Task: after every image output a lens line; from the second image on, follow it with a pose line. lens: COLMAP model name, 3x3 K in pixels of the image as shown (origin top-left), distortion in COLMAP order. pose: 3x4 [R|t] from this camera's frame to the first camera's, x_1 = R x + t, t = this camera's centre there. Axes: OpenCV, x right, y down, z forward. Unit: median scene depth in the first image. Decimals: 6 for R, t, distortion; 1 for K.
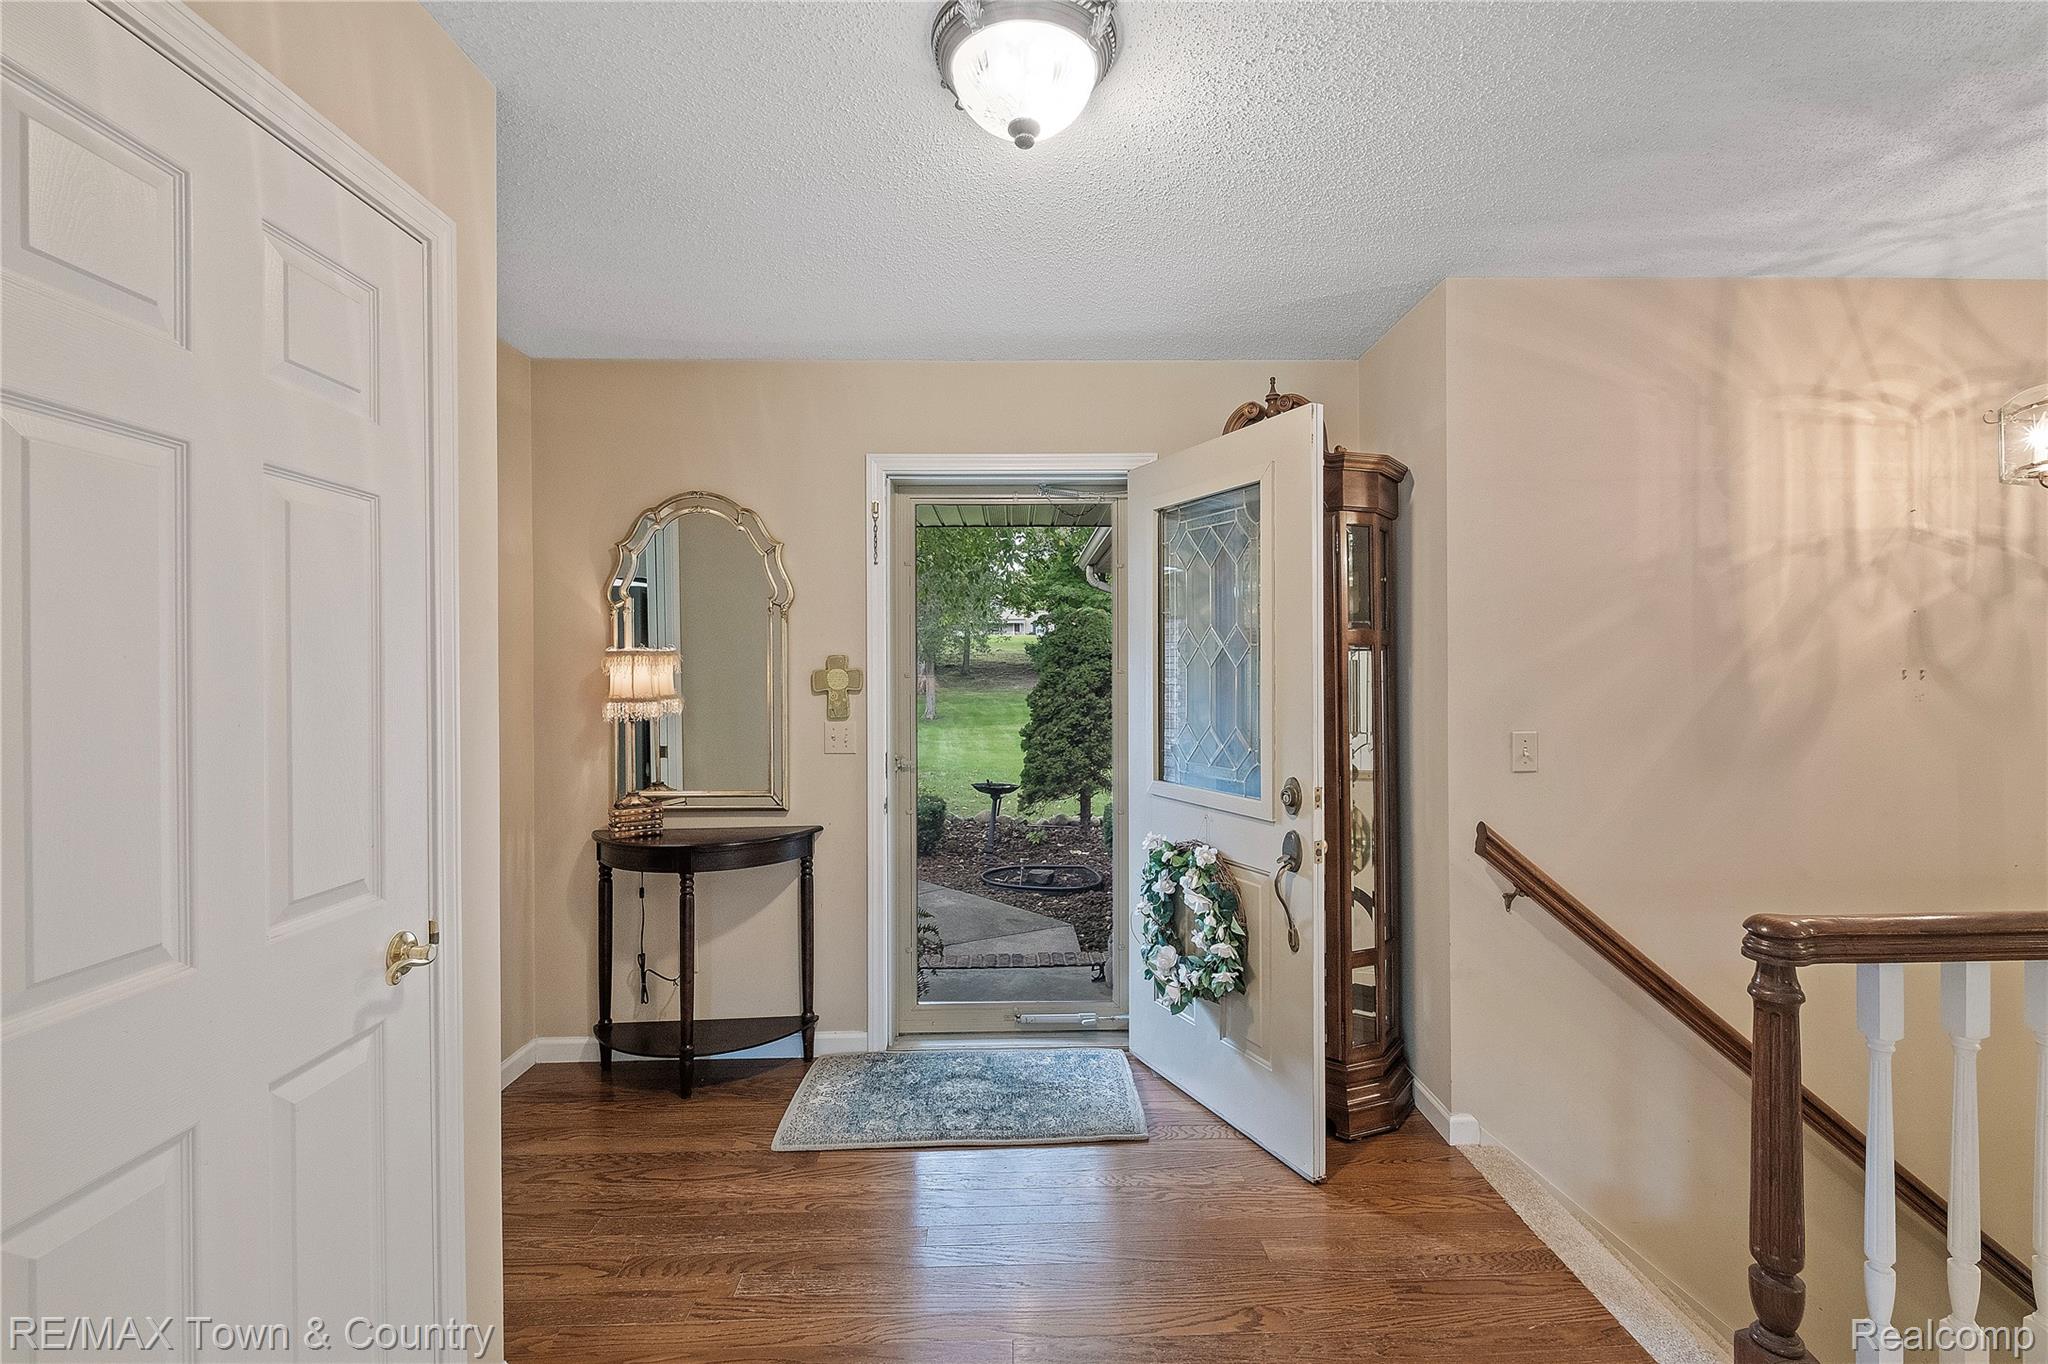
lens RADIAL K [[910.4, 0, 1034.7], [0, 910.4, 667.6], [0, 0, 1]] dist [0.004182, -0.004434]
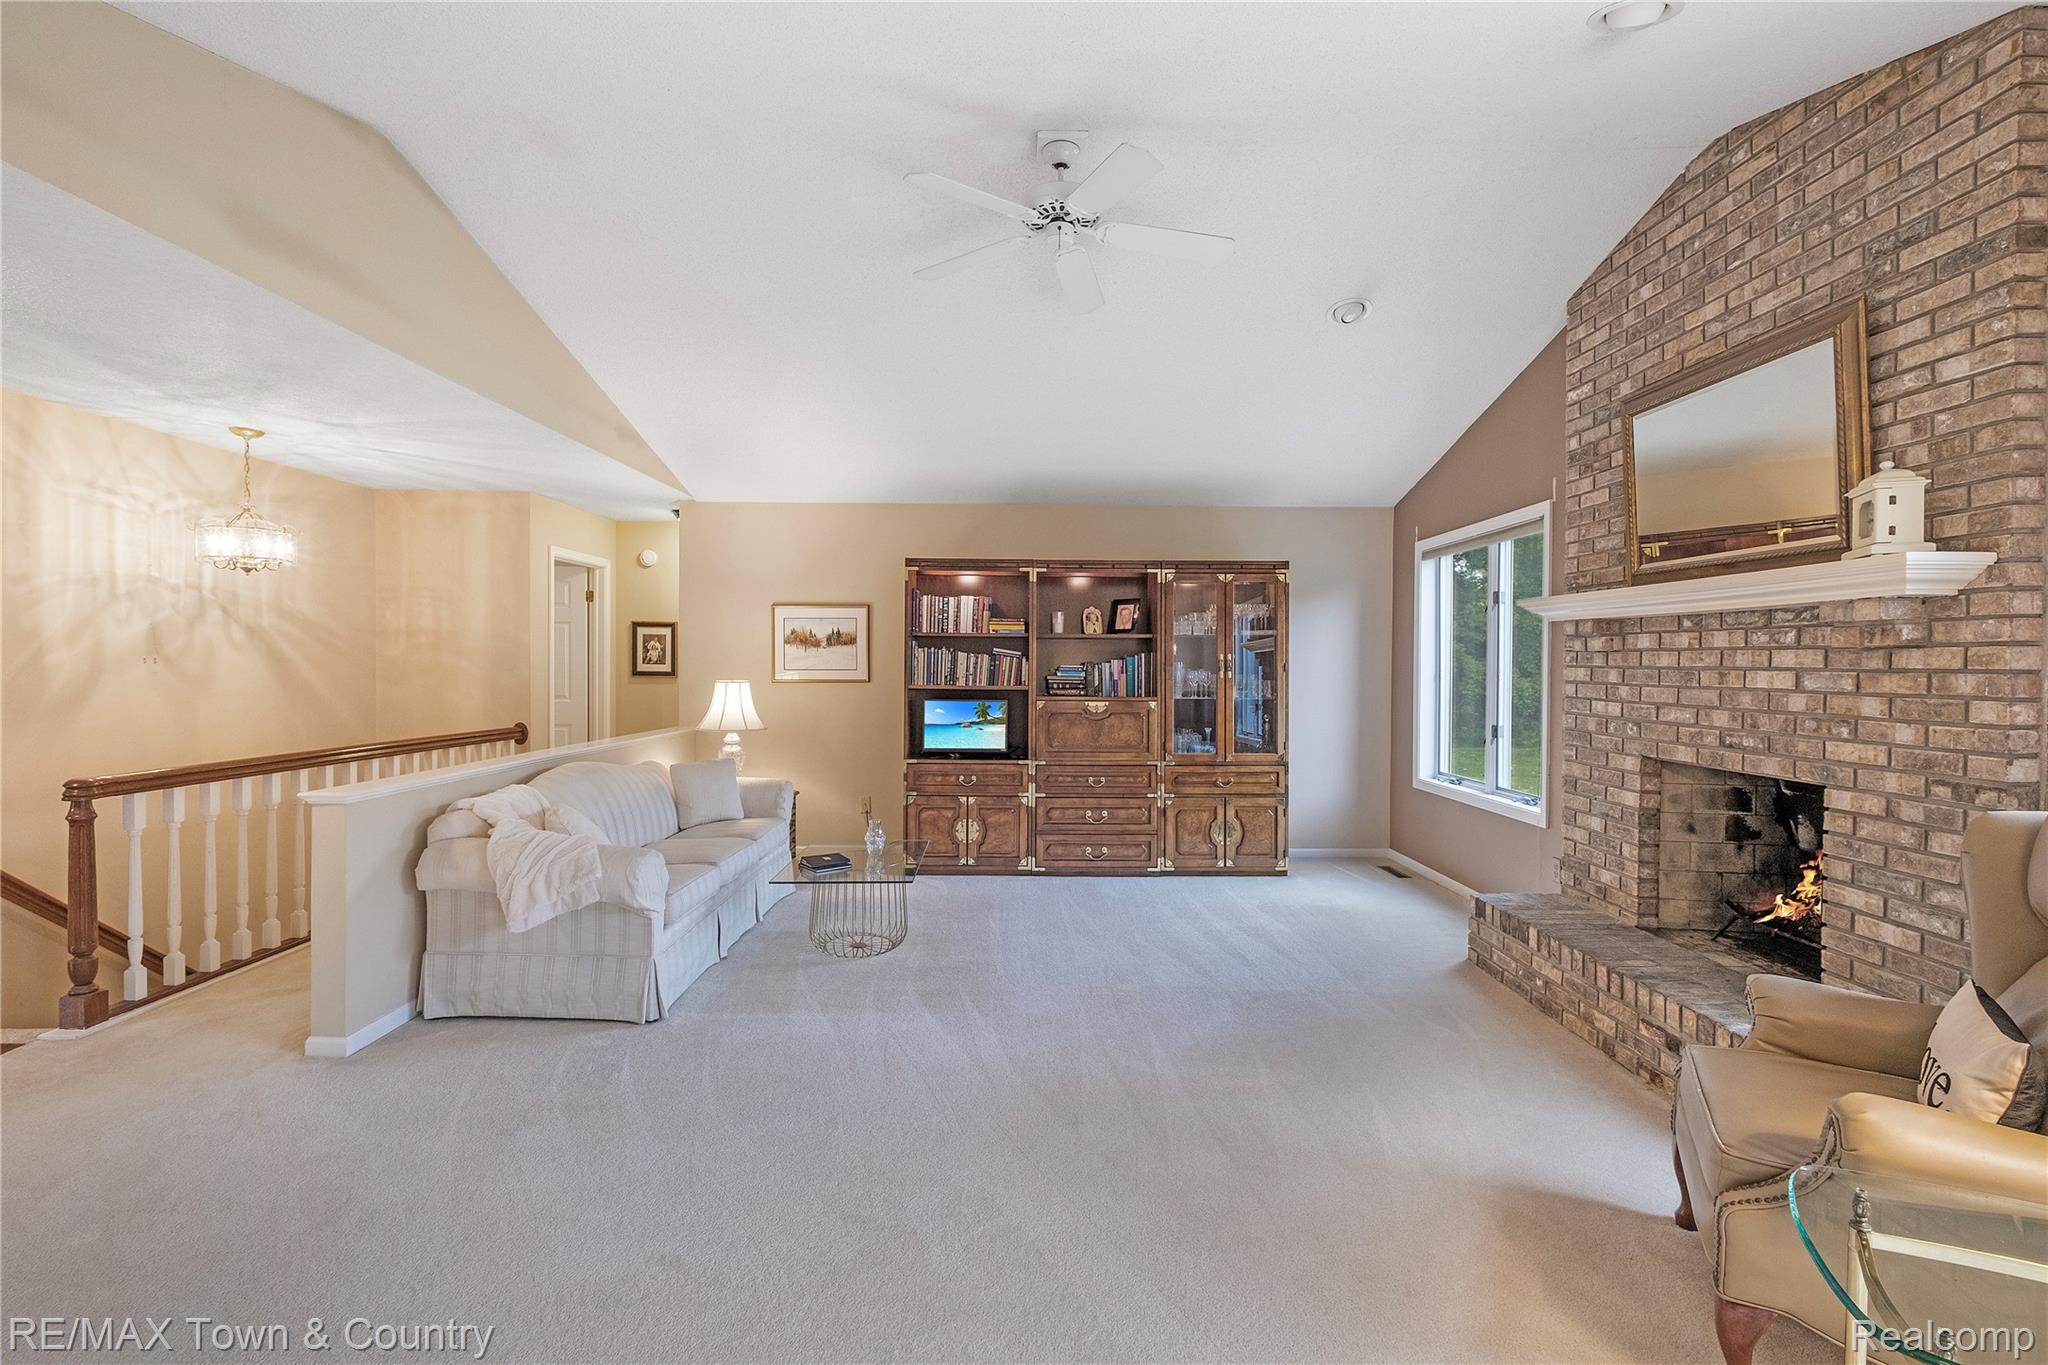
lens RADIAL K [[910.4, 0, 1029.0], [0, 910.4, 670.3], [0, 0, 1]] dist [0.004182, -0.004434]
pose [[0.035674, -0.000817, 0.999363, -0.690142], [-0.002553, 0.999996, 0.000908, 0.019649], [-0.999360, -0.002583, 0.035672, -0.716024]]
